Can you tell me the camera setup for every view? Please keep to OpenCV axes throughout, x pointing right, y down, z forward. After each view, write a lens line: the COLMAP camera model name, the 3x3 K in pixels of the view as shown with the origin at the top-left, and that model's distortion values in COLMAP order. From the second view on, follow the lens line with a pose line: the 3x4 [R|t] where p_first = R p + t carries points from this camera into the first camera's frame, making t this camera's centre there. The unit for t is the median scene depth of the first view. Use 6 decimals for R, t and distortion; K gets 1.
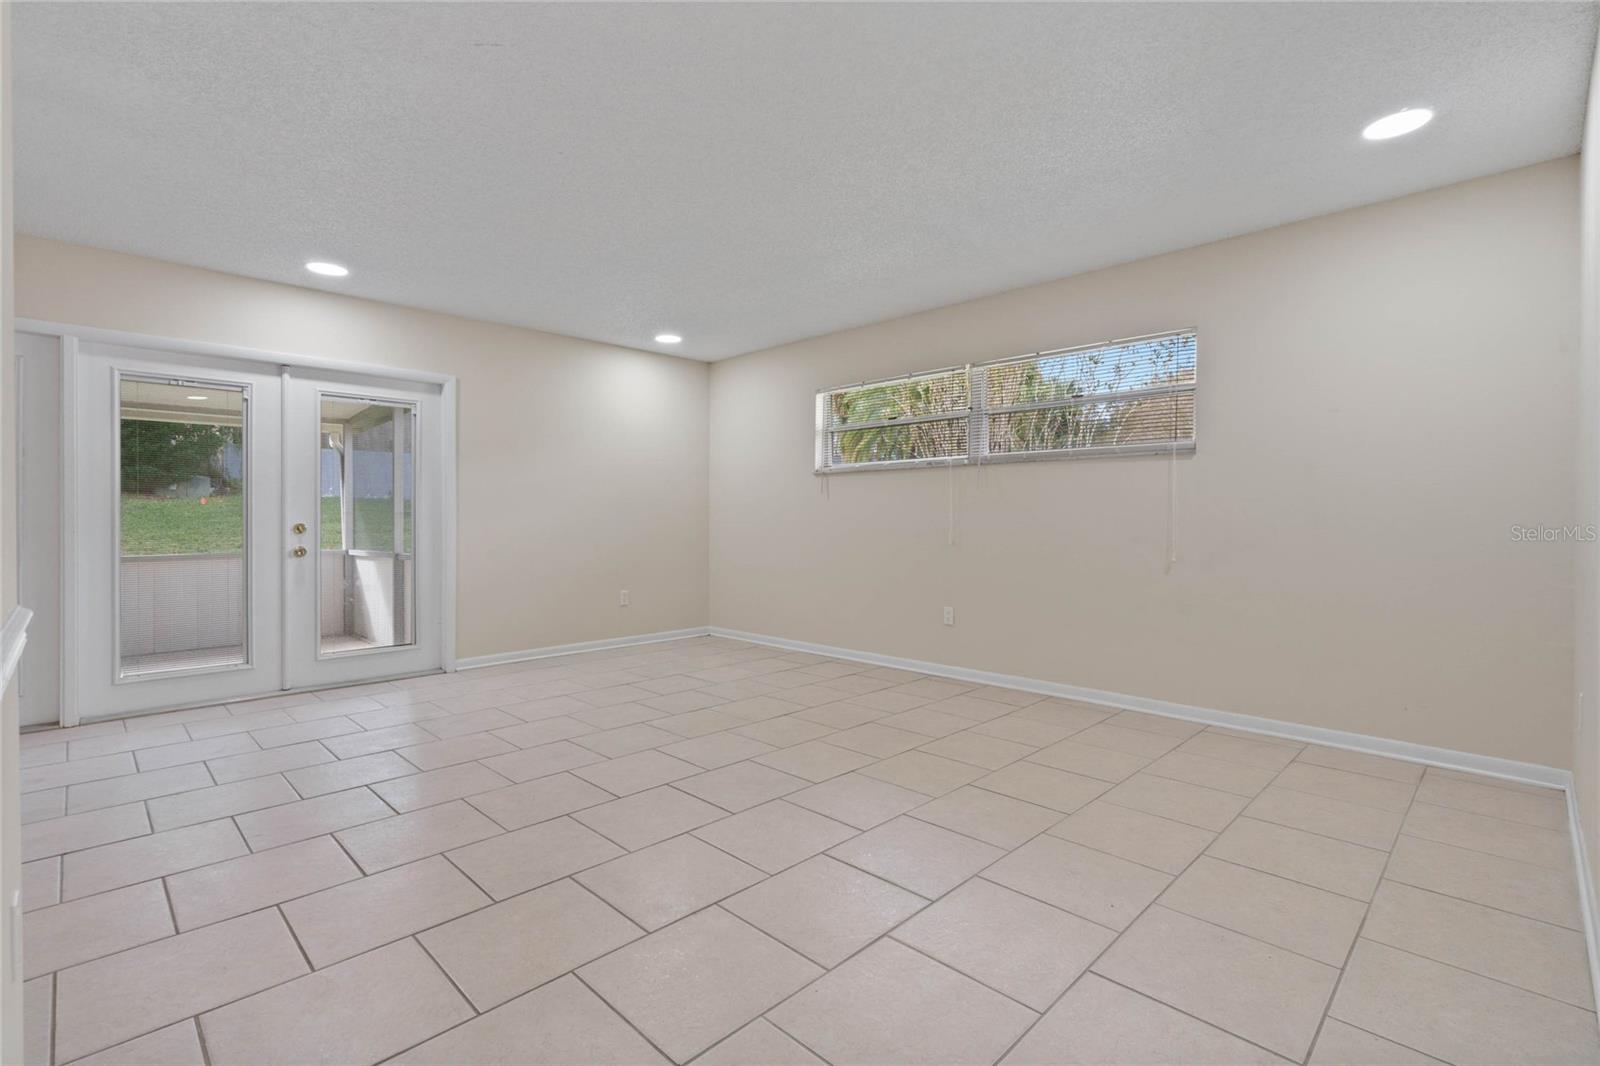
lens RADIAL K [[735.0, 0, 792.3], [0, 735.0, 534.5], [0, 0, 1]] dist [-0.001566, 0.001187]
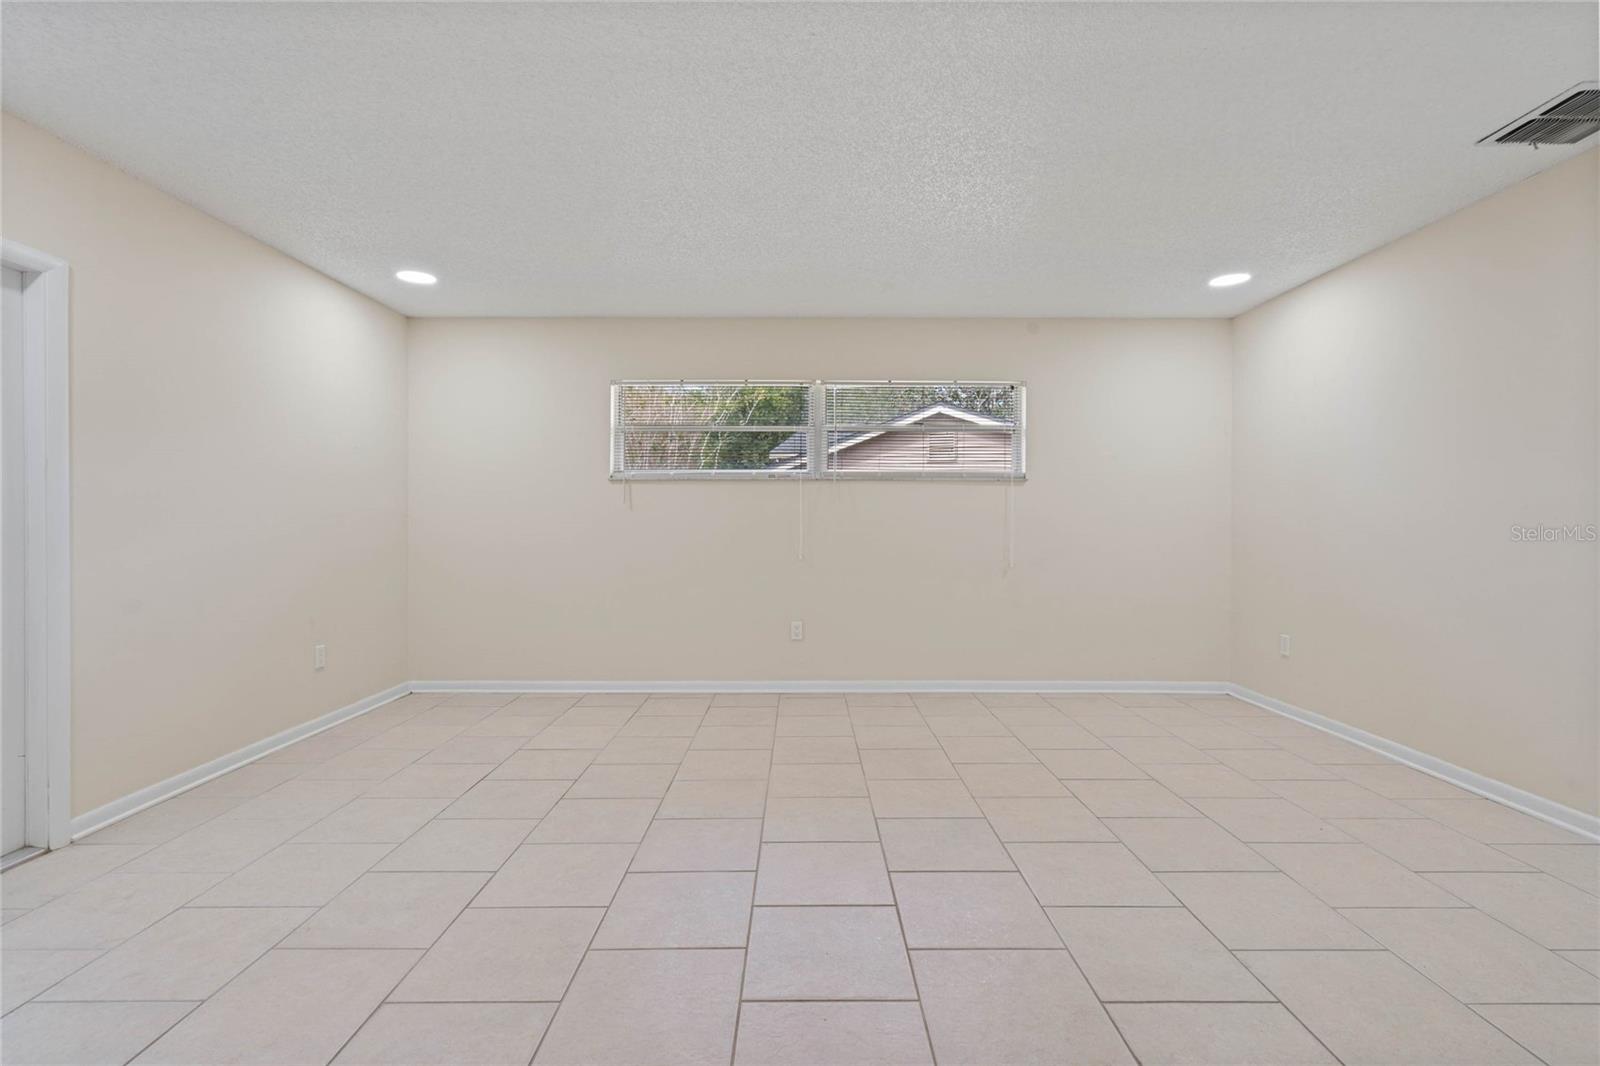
lens RADIAL K [[735.0, 0, 798.1], [0, 735.0, 523.9], [0, 0, 1]] dist [-0.001566, 0.001187]
pose [[0.705234, -0.001170, 0.708973, -0.463377], [0.016210, 0.999764, -0.014474, -0.017527], [-0.708789, 0.021700, 0.705087, 0.282301]]
